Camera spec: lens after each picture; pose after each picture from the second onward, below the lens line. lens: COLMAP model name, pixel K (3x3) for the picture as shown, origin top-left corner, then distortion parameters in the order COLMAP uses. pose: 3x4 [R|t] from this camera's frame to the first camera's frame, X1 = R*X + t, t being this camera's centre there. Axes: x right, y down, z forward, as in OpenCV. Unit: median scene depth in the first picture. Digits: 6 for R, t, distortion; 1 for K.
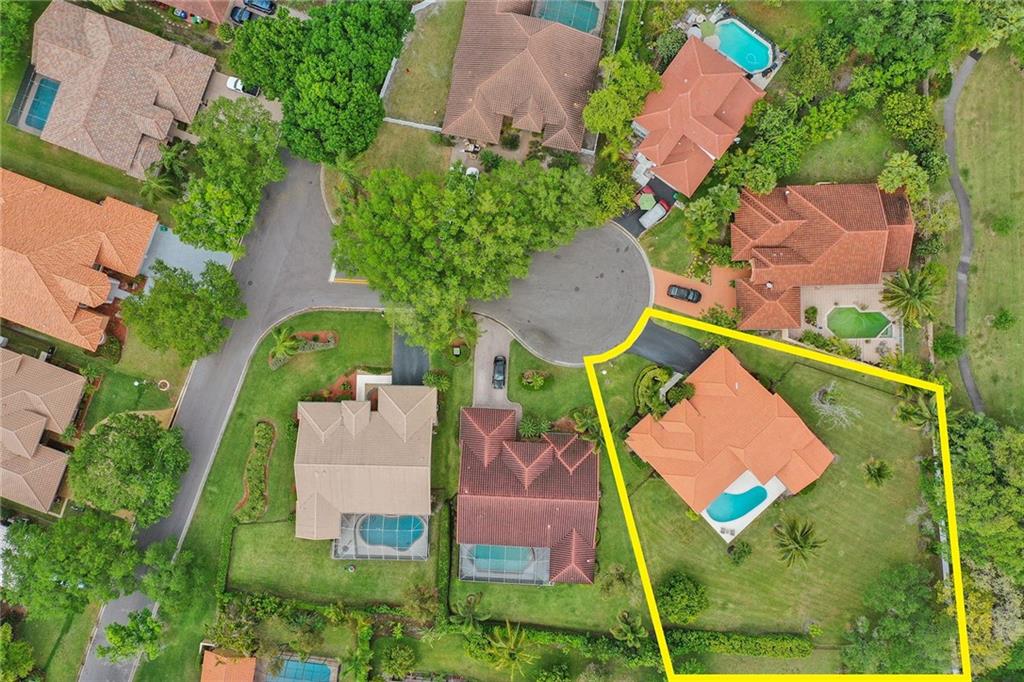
lens RADIAL K [[820.0, 0, 509.2], [0, 820.0, 351.7], [0, 0, 1]] dist [0.007838, -0.009933]
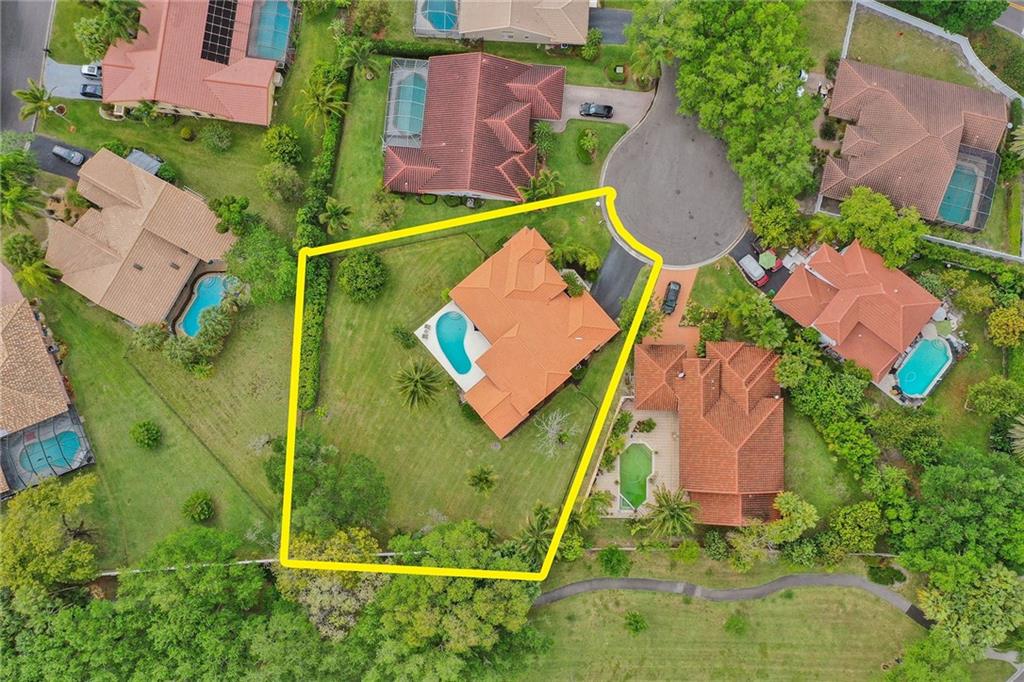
lens RADIAL K [[820.0, 0, 508.4], [0, 820.0, 346.8], [0, 0, 1]] dist [0.007838, -0.009933]
pose [[-0.042483, 0.996789, -0.067873, 0.347957], [-0.999097, -0.042312, 0.003950, 0.117563], [0.001066, 0.067979, 0.997686, 0.026994]]
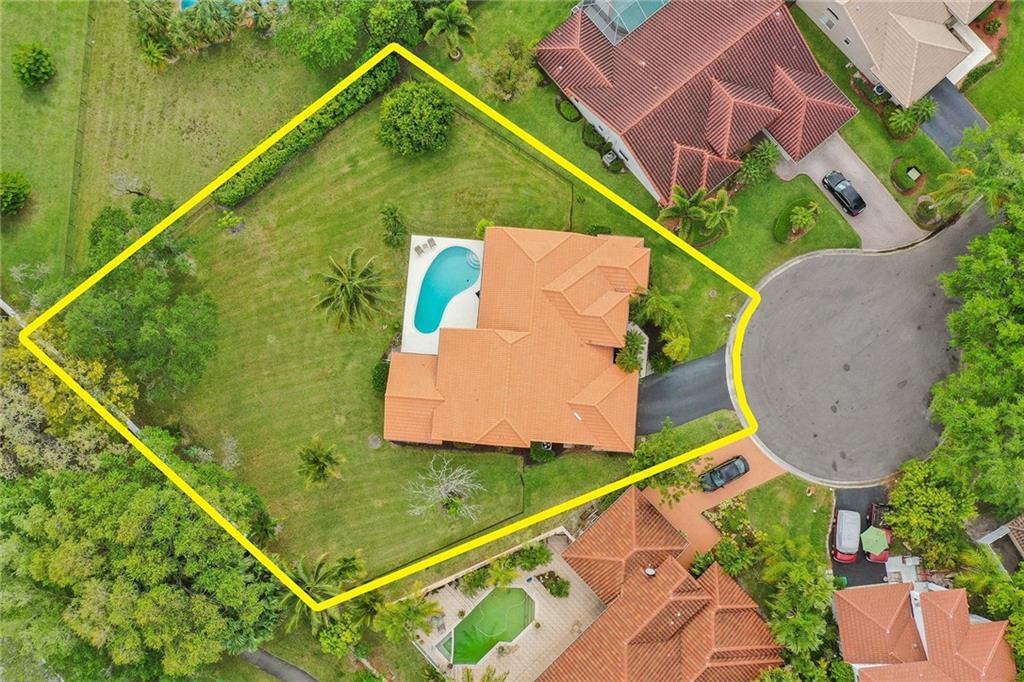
lens RADIAL K [[820.0, 0, 512.7], [0, 820.0, 345.8], [0, 0, 1]] dist [0.007838, -0.009933]
pose [[-0.740748, 0.669486, -0.055499, 0.305211], [-0.671775, -0.737825, 0.065825, 0.071384], [0.003121, 0.086042, 0.996287, 0.357332]]
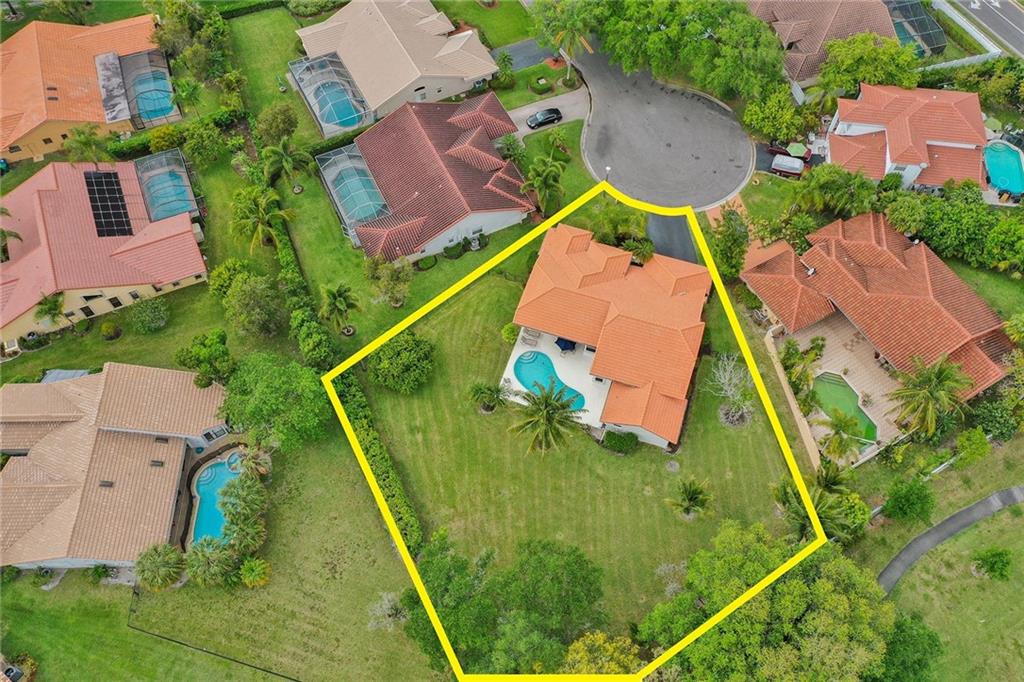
lens RADIAL K [[820.0, 0, 509.8], [0, 820.0, 341.6], [0, 0, 1]] dist [0.007838, -0.009933]
pose [[0.471553, 0.762208, -0.443483, 0.566464], [-0.881796, 0.402676, -0.245536, 0.386118], [-0.008570, 0.506845, 0.861995, 0.343967]]
